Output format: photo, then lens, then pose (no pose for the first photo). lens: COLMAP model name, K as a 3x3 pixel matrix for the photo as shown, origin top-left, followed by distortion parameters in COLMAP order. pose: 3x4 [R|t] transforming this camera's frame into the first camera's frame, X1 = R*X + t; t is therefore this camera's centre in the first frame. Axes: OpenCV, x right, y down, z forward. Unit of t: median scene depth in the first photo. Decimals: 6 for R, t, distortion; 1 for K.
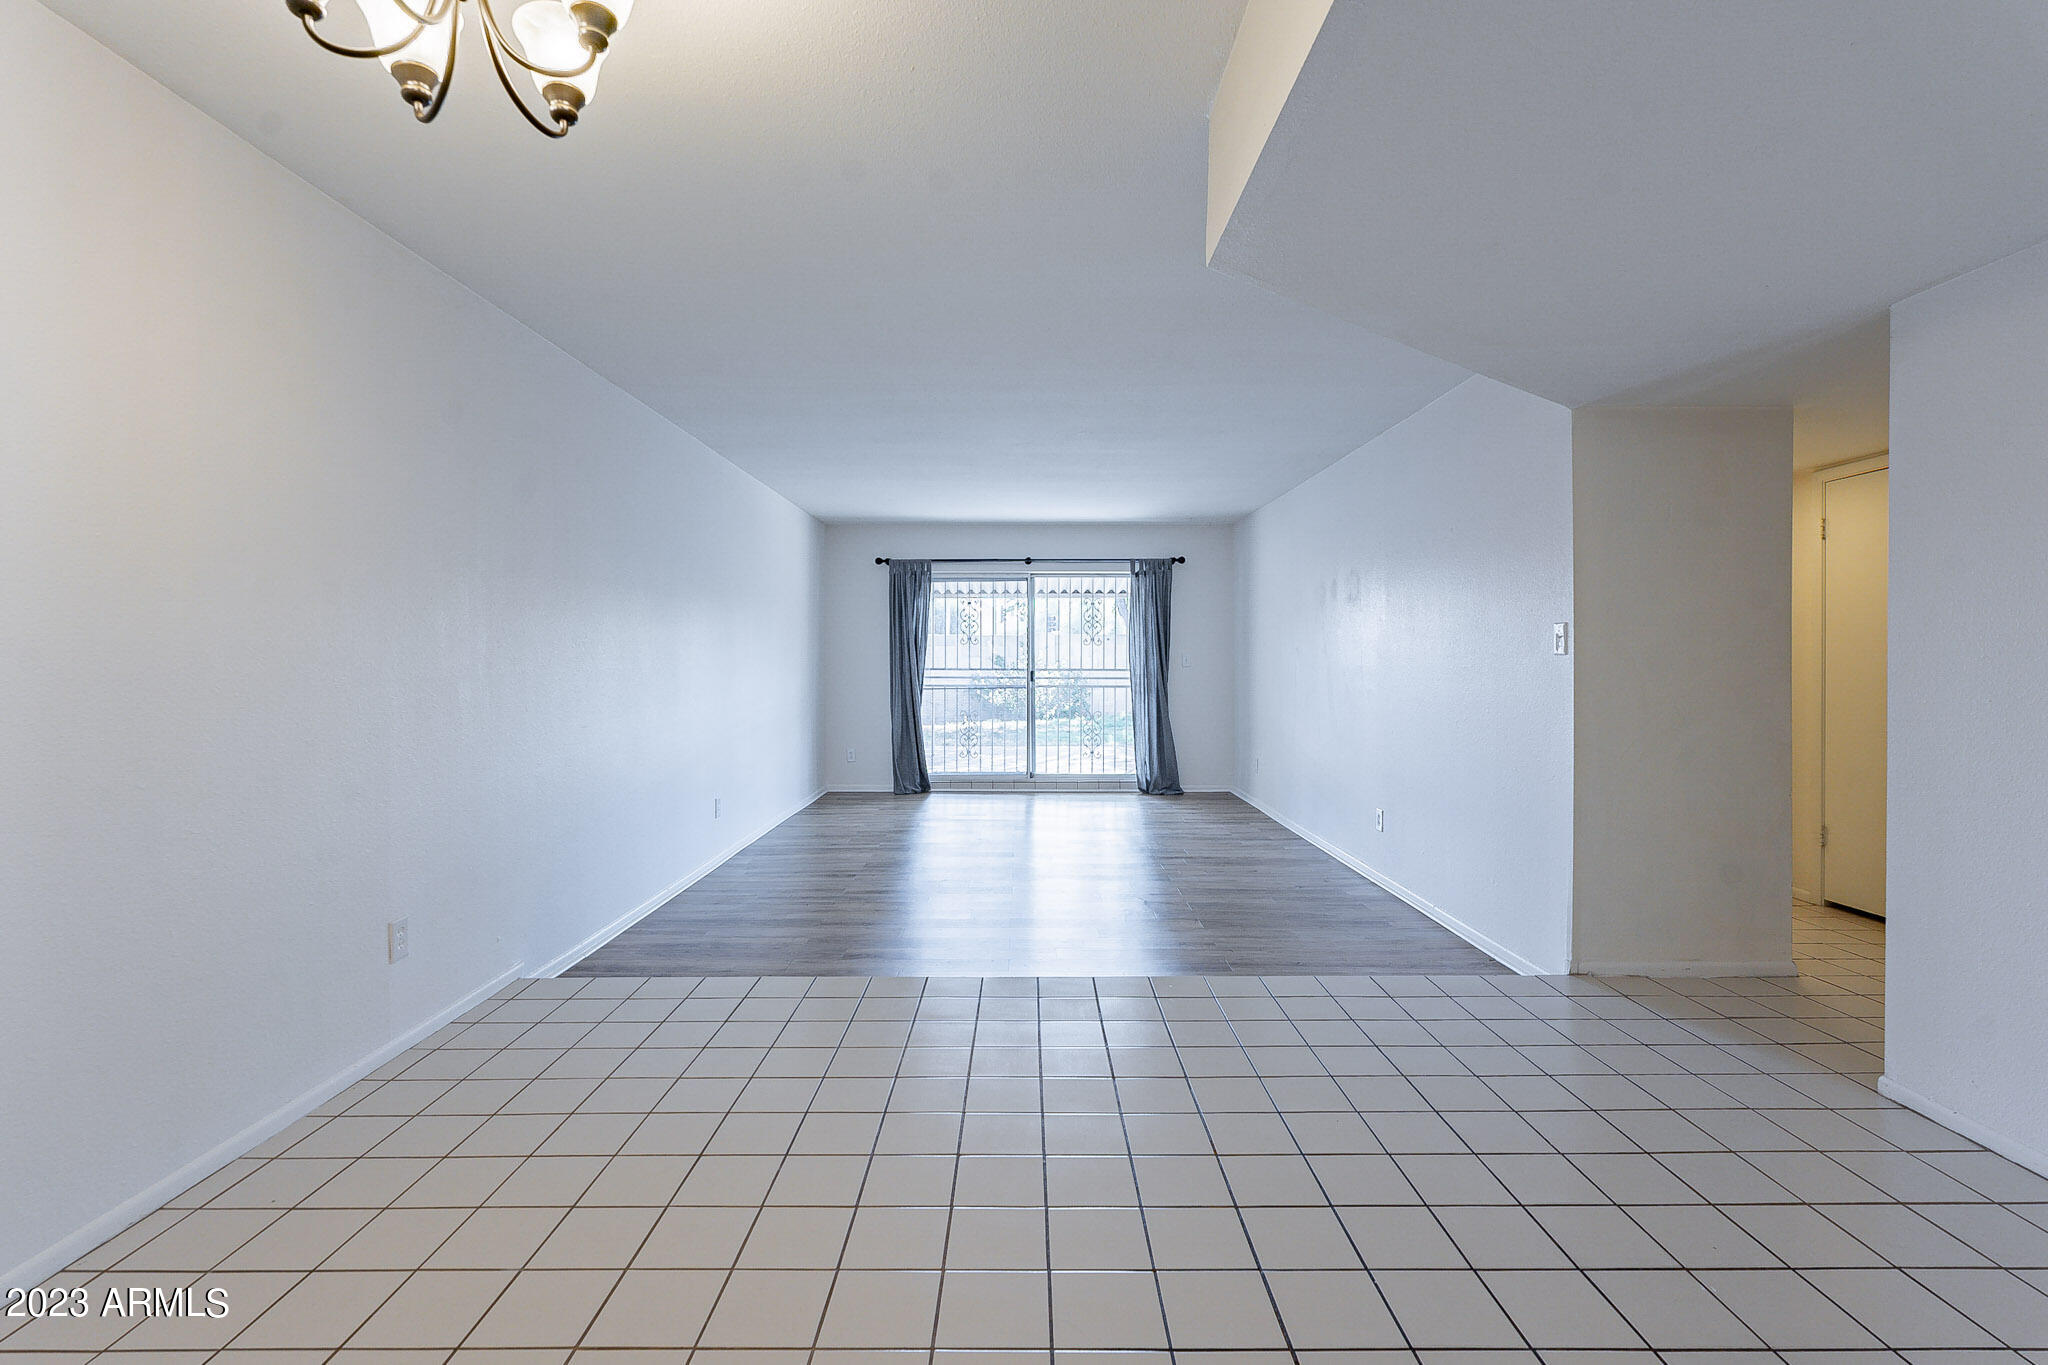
lens RADIAL K [[921.5, 0, 1029.7], [0, 921.5, 659.8], [0, 0, 1]] dist [-0.002247, -0.000091]
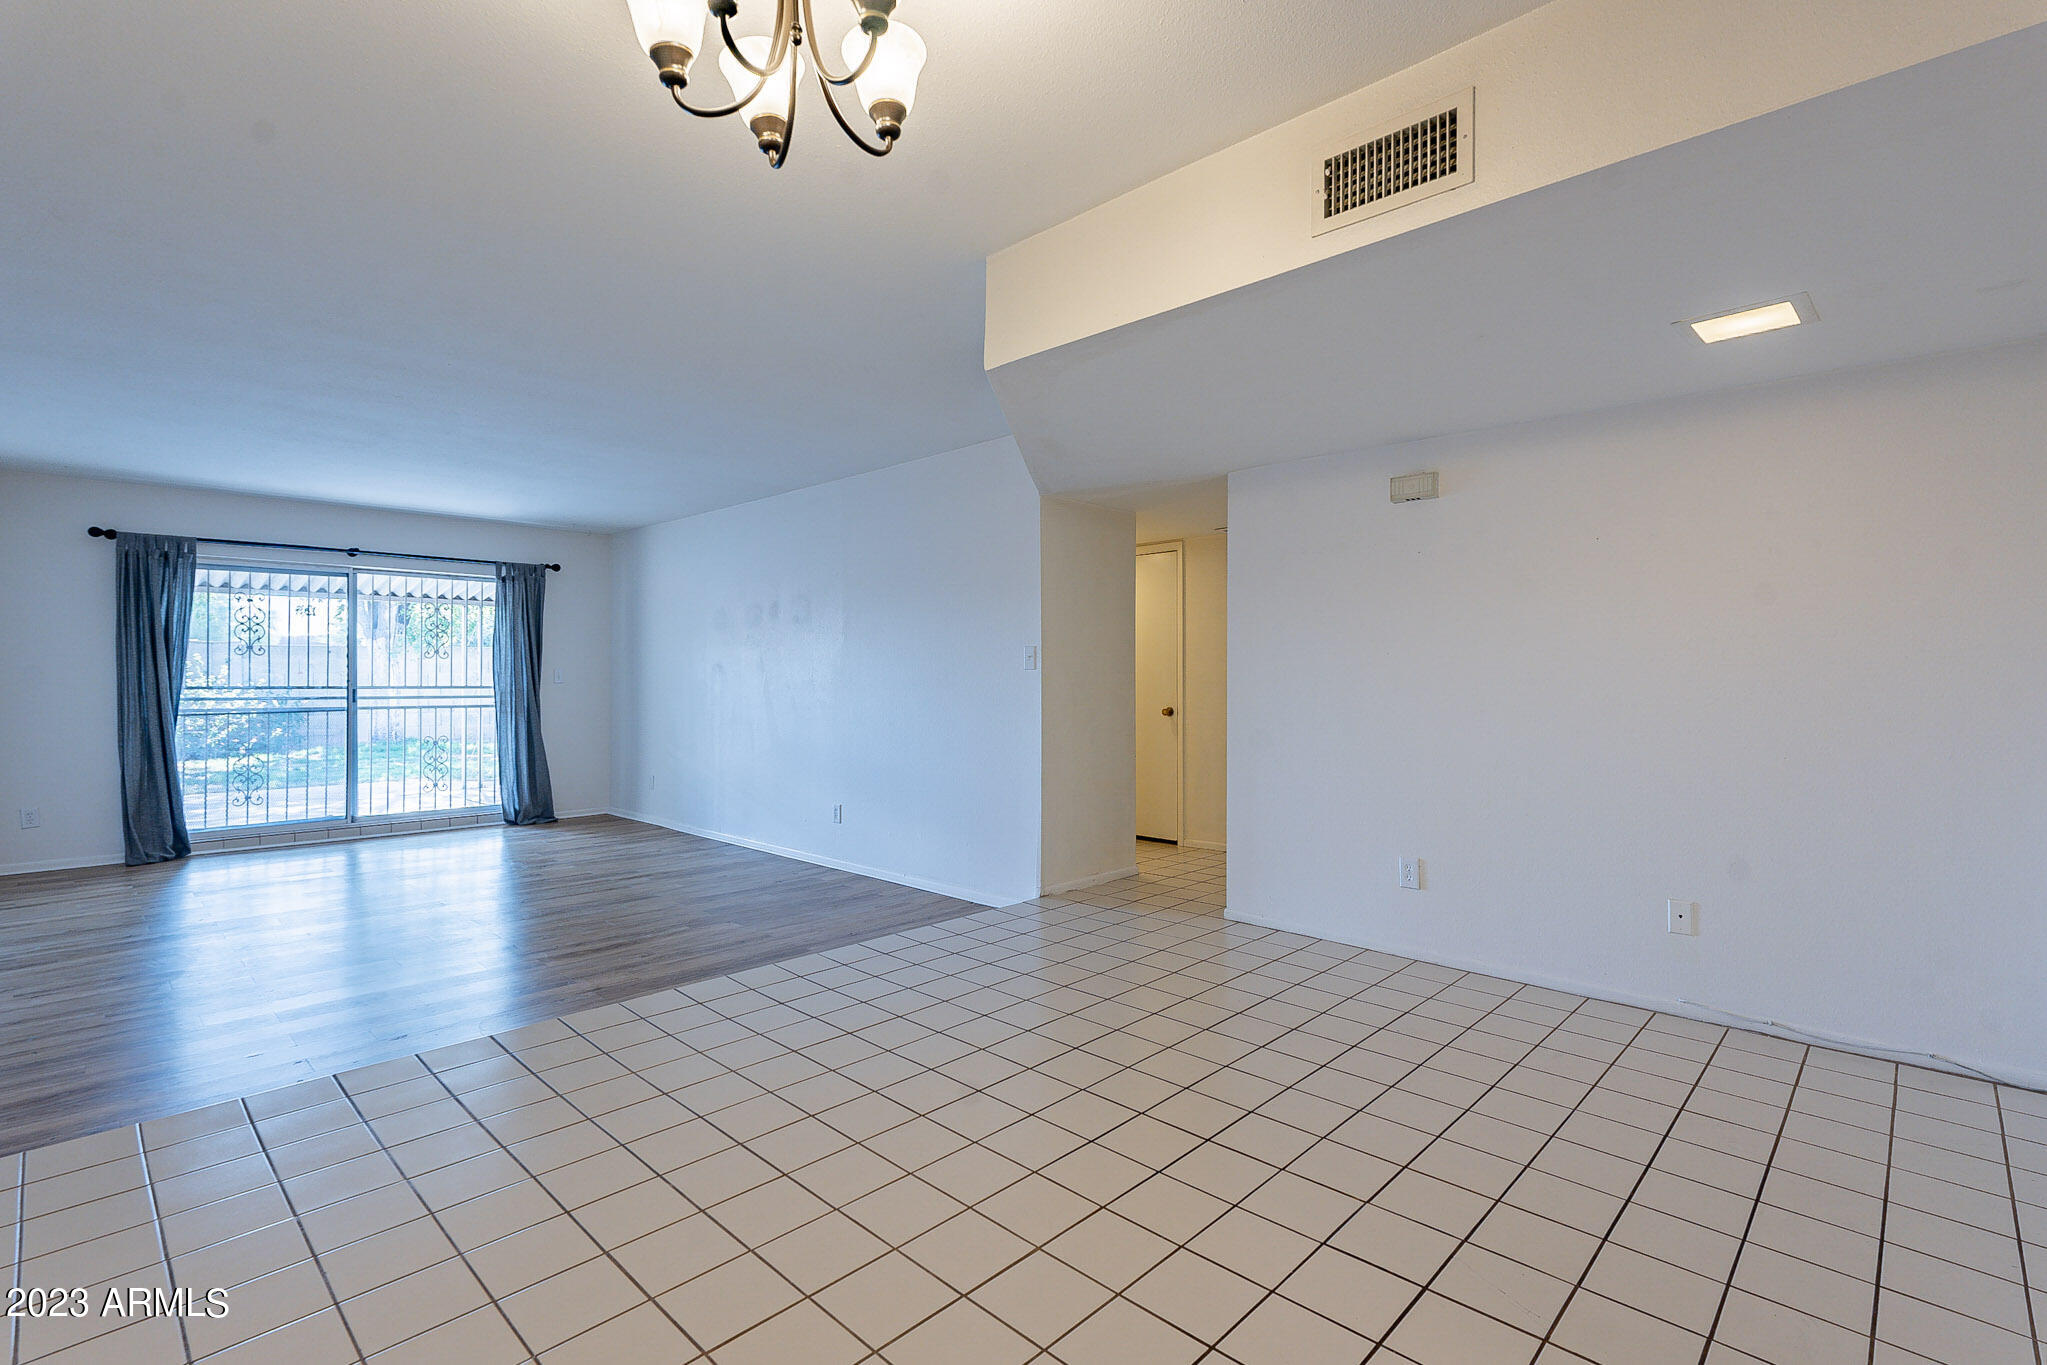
lens RADIAL K [[937.7, 0, 1031.7], [0, 937.7, 674.3], [0, 0, 1]] dist [0.000269, 0.000290]
pose [[0.694836, 0.002491, 0.719164, -0.180153], [0.000568, 0.999992, -0.004013, 0.002823], [-0.719168, 0.003197, 0.694829, 0.004917]]
